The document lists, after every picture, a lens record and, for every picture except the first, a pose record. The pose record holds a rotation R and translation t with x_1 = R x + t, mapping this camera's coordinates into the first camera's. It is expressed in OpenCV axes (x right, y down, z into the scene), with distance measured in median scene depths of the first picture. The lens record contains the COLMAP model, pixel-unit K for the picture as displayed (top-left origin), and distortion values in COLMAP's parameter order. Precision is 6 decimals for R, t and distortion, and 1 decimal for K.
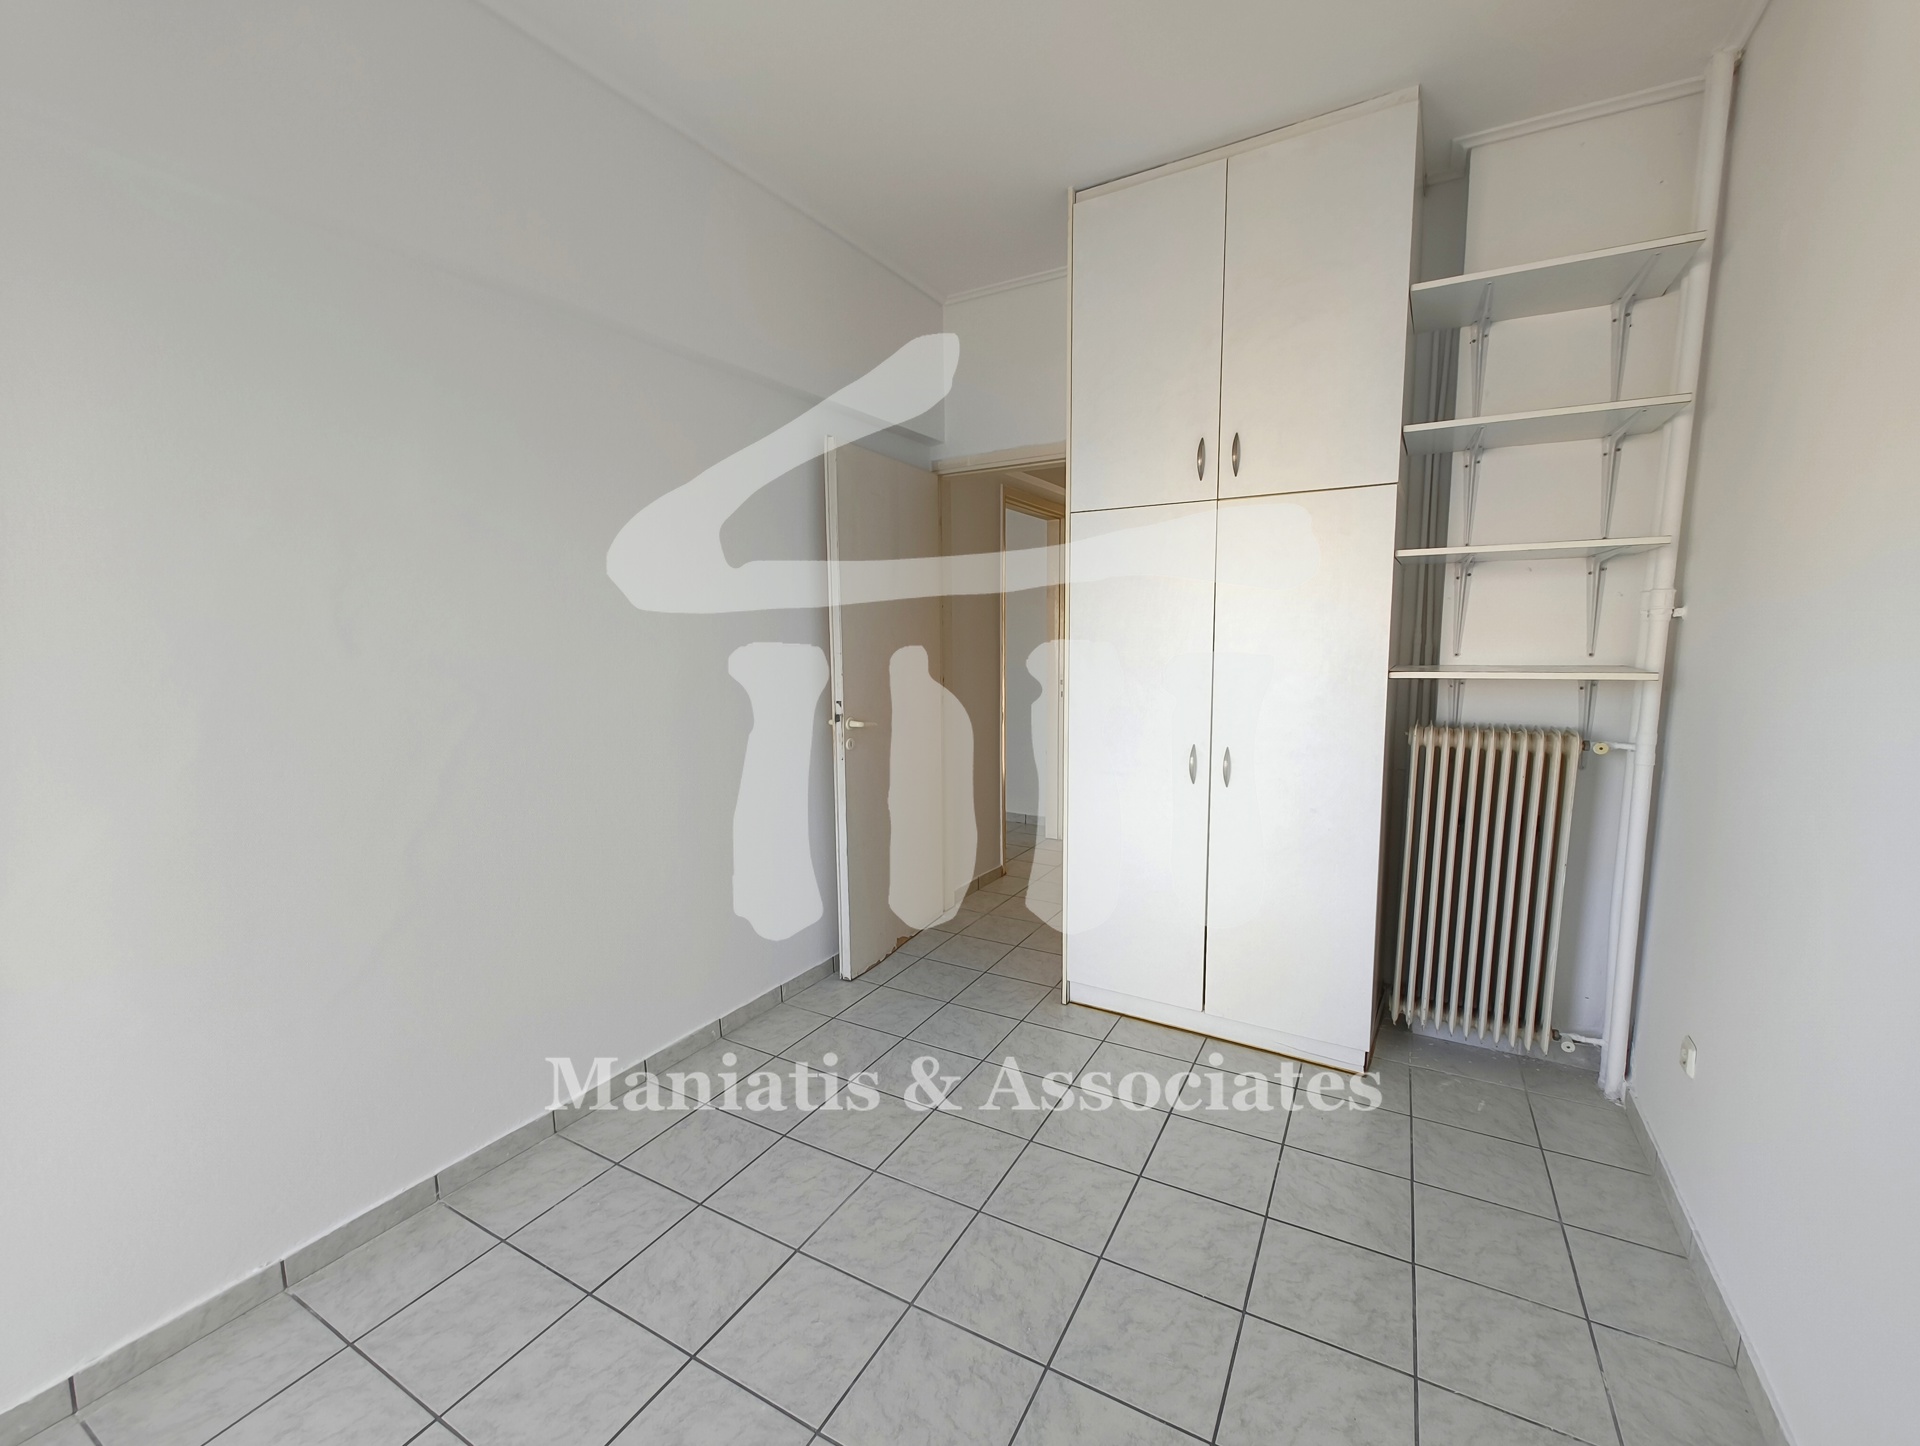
lens RADIAL K [[824.6, 0, 945.9], [0, 824.6, 720.6], [0, 0, 1]] dist [-0.002880, 0.001939]
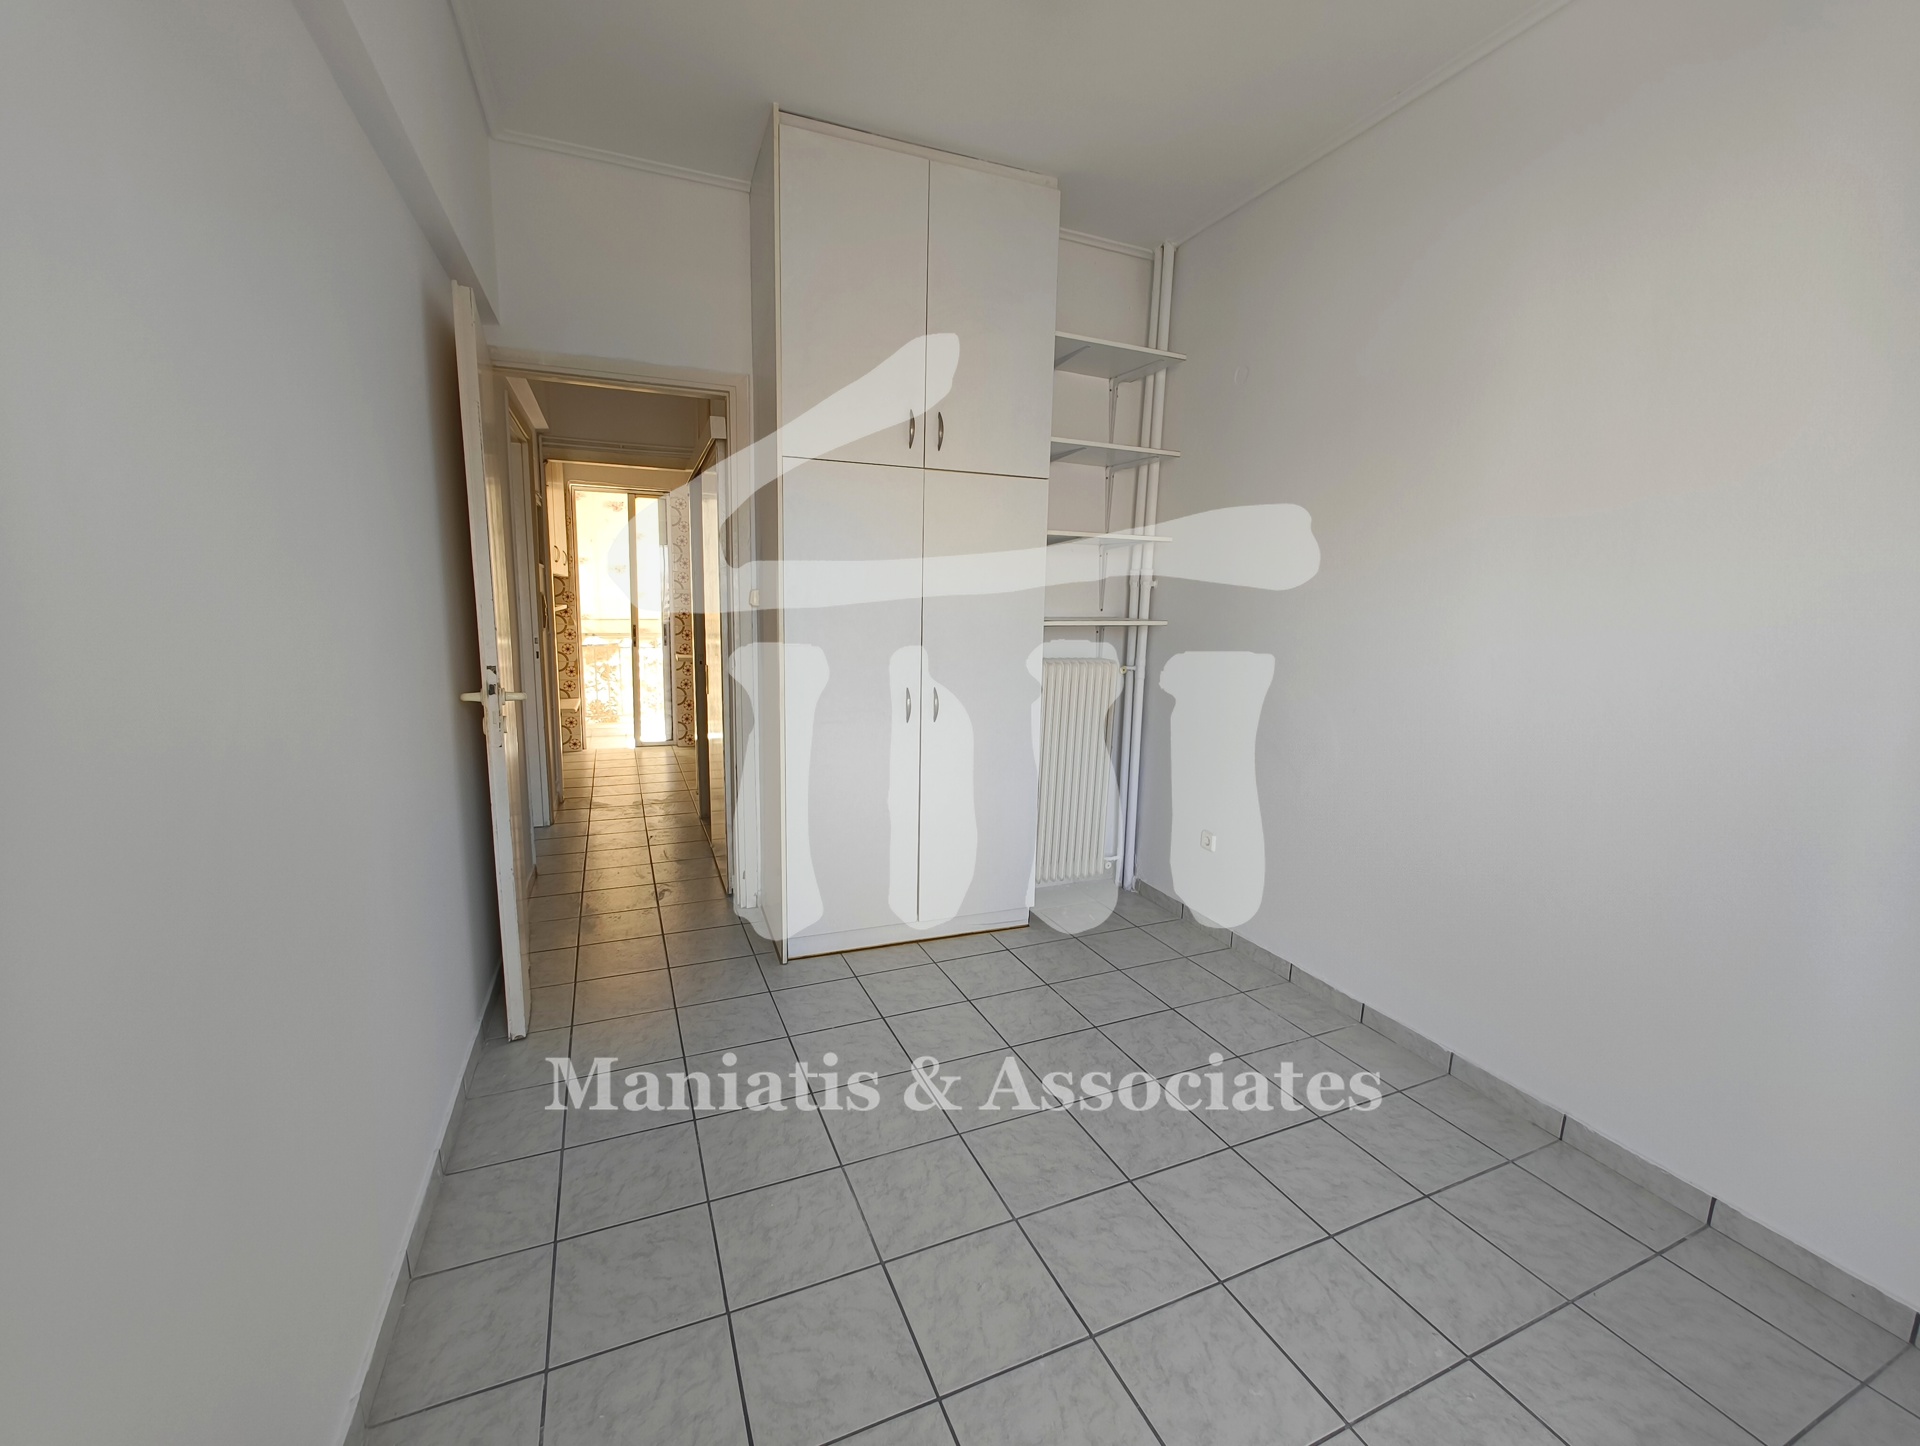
lens RADIAL K [[824.6, 0, 978.3], [0, 824.6, 720.5], [0, 0, 1]] dist [-0.002880, 0.001939]
pose [[0.576711, -0.098811, 0.810951, -0.622422], [0.056427, 0.995106, 0.081122, -0.012533], [-0.814997, -0.001025, 0.579464, 0.306963]]
